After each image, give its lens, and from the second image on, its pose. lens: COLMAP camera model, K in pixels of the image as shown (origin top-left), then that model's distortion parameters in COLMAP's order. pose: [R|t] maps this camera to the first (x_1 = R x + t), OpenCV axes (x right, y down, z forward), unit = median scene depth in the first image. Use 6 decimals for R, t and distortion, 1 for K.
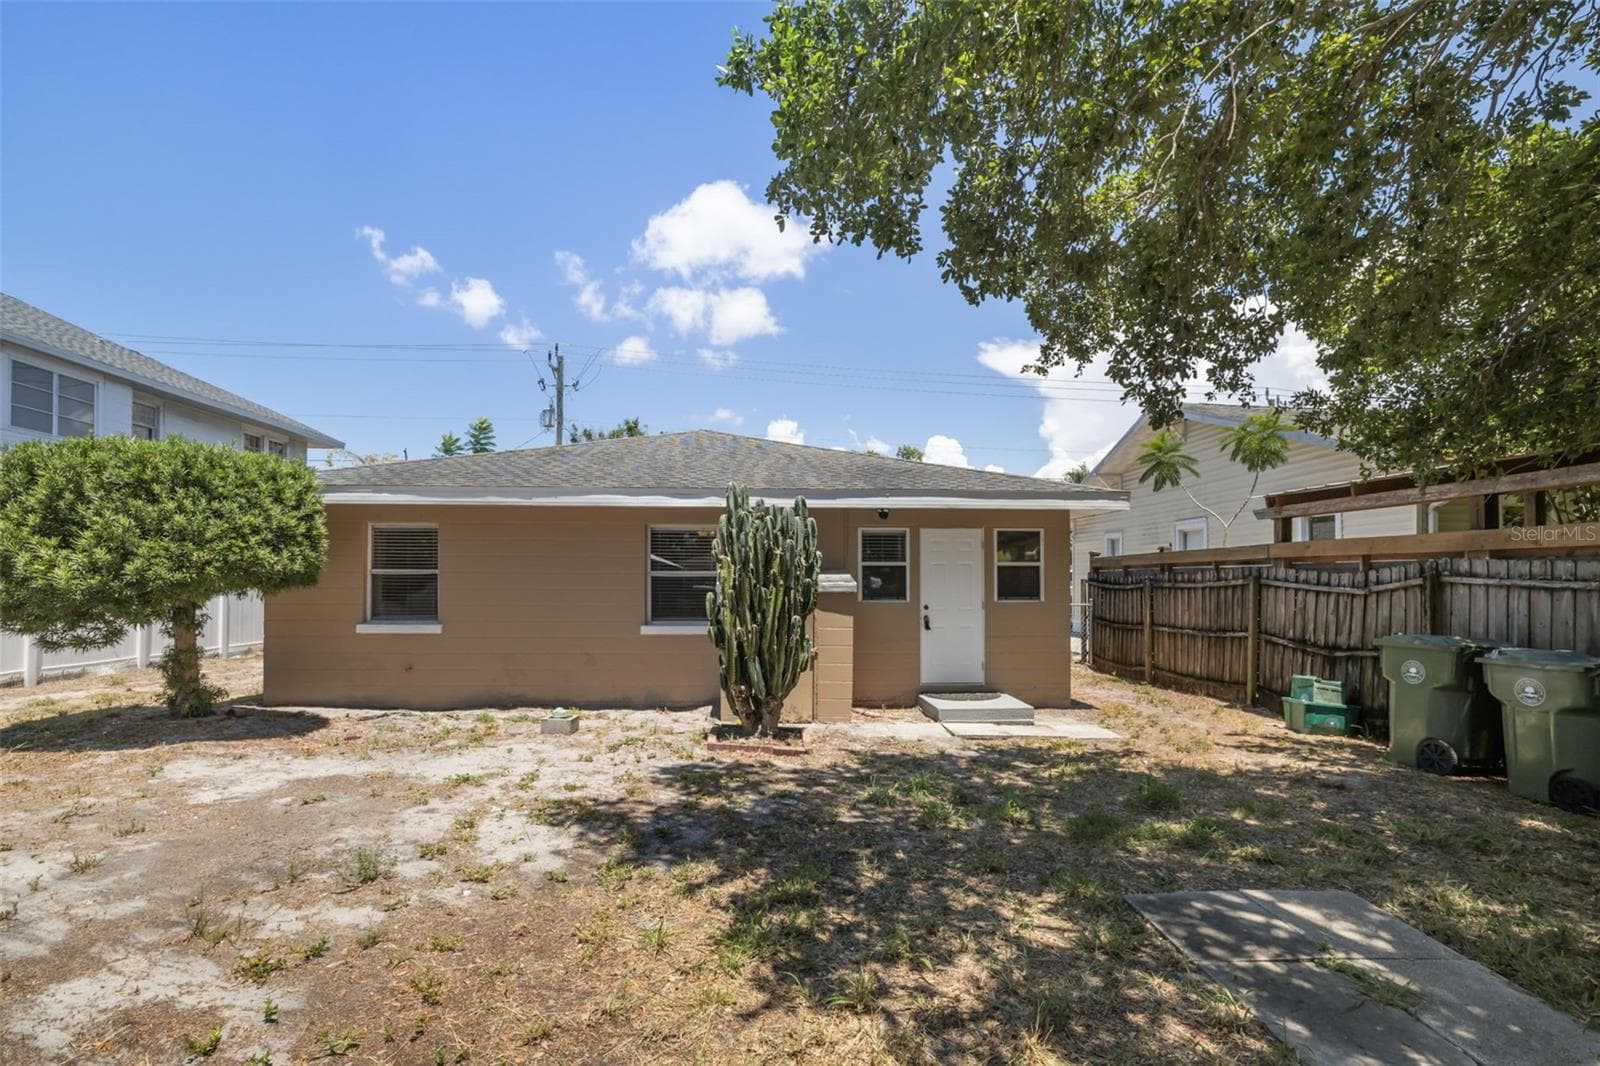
lens RADIAL K [[722.7, 0, 805.9], [0, 722.7, 580.3], [0, 0, 1]] dist [-0.029707, 0.004341]
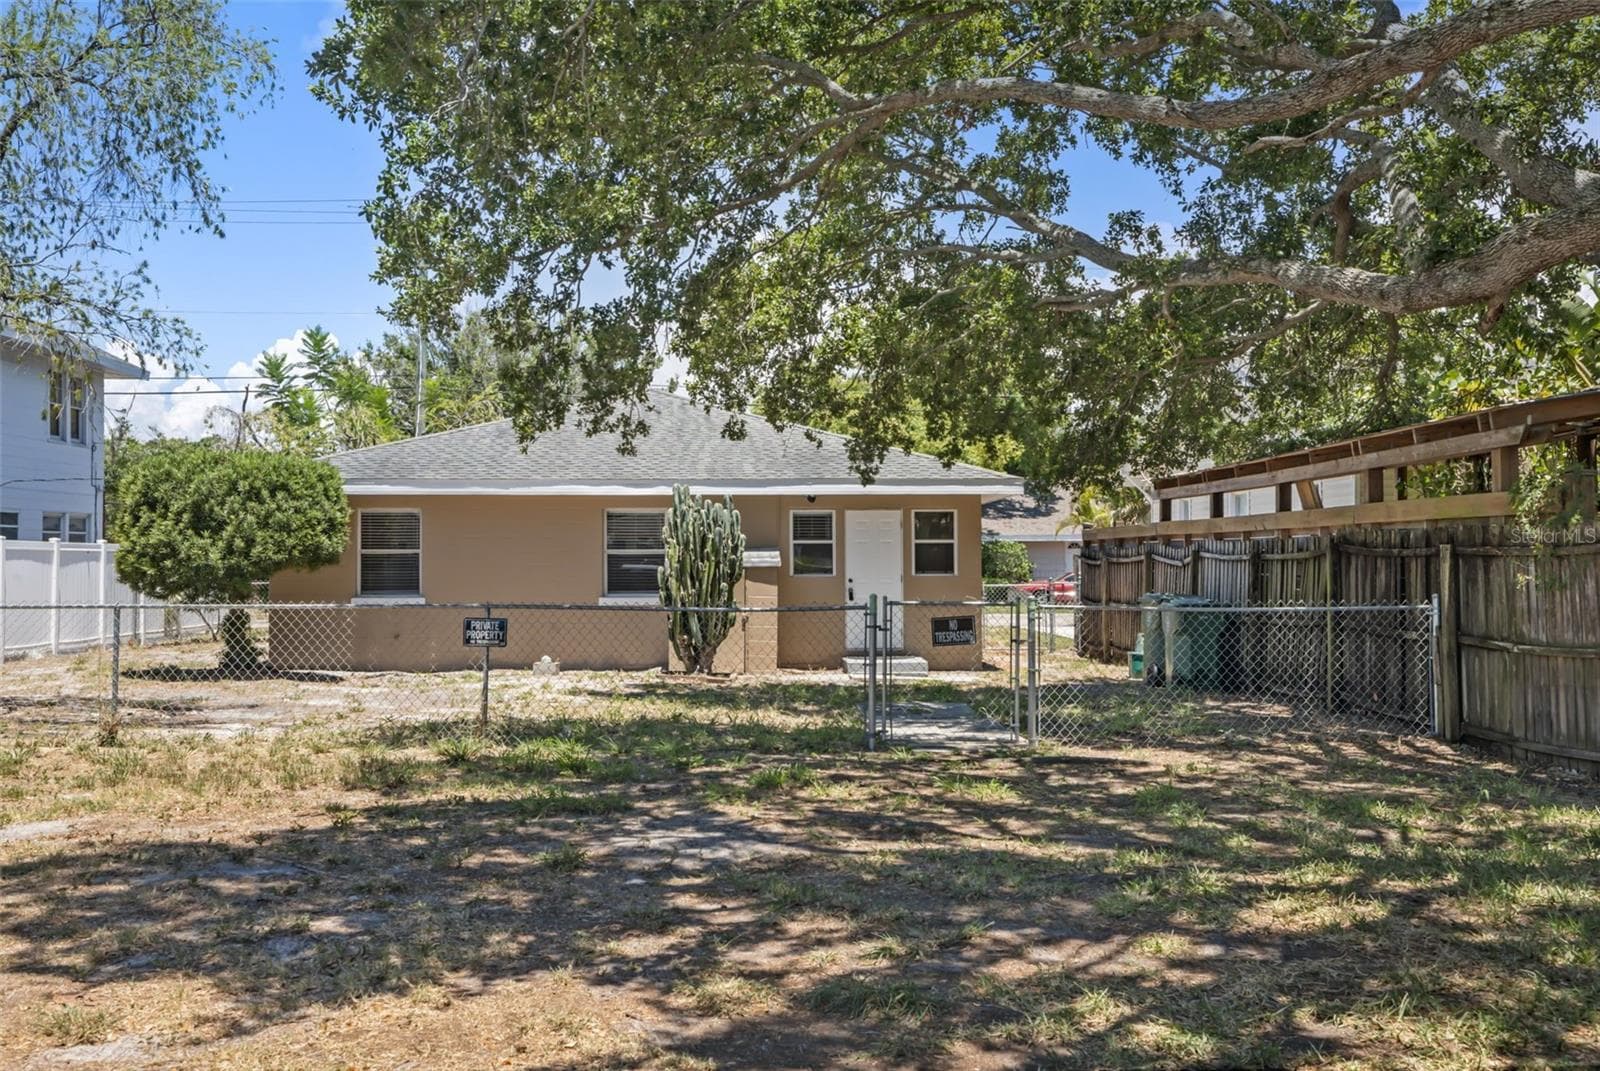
lens RADIAL K [[1694.2, 0, 810.8], [0, 1694.2, 531.5], [0, 0, 1]] dist [0.059529, 0.000000]
pose [[0.999468, -0.005876, -0.032071, 0.239349], [0.005404, 0.999876, -0.014791, 0.000121], [0.032154, 0.014610, 0.999376, -2.070982]]
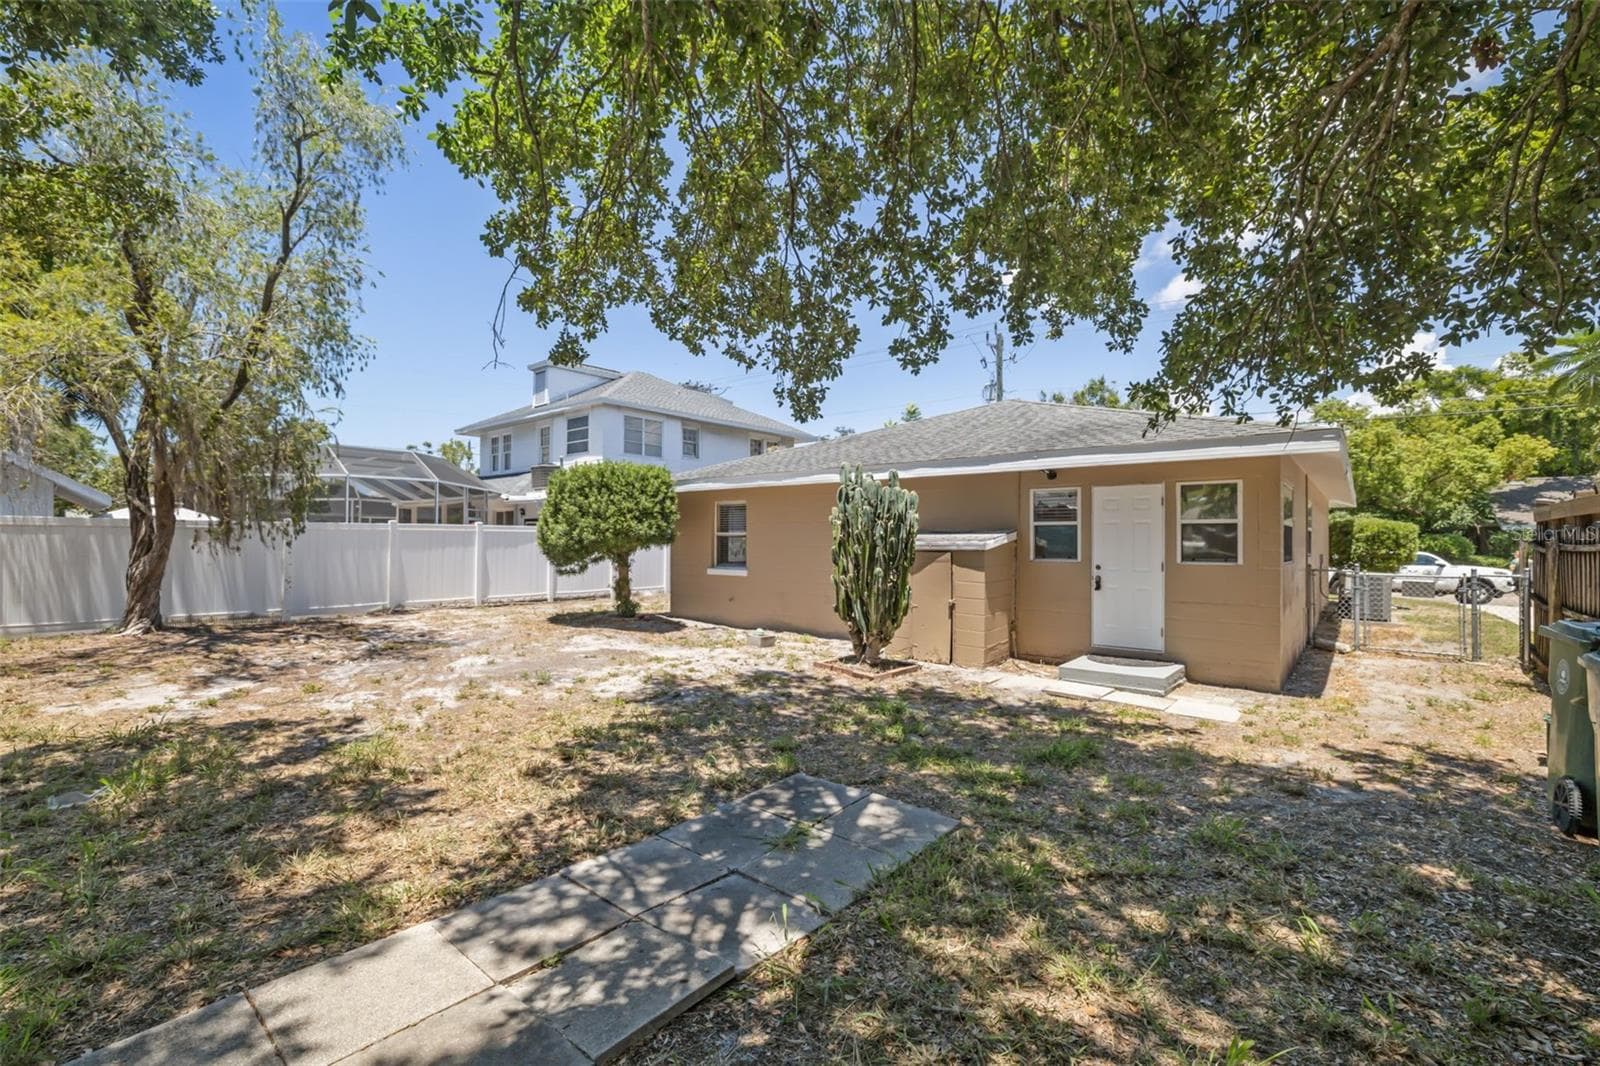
lens RADIAL K [[722.7, 0, 775.1], [0, 722.7, 536.8], [0, 0, 1]] dist [-0.029707, 0.004341]
pose [[0.708117, -0.003834, -0.706085, 0.683335], [-0.002174, 0.999969, -0.007610, 0.005488], [0.706092, 0.006924, 0.708086, 0.007316]]
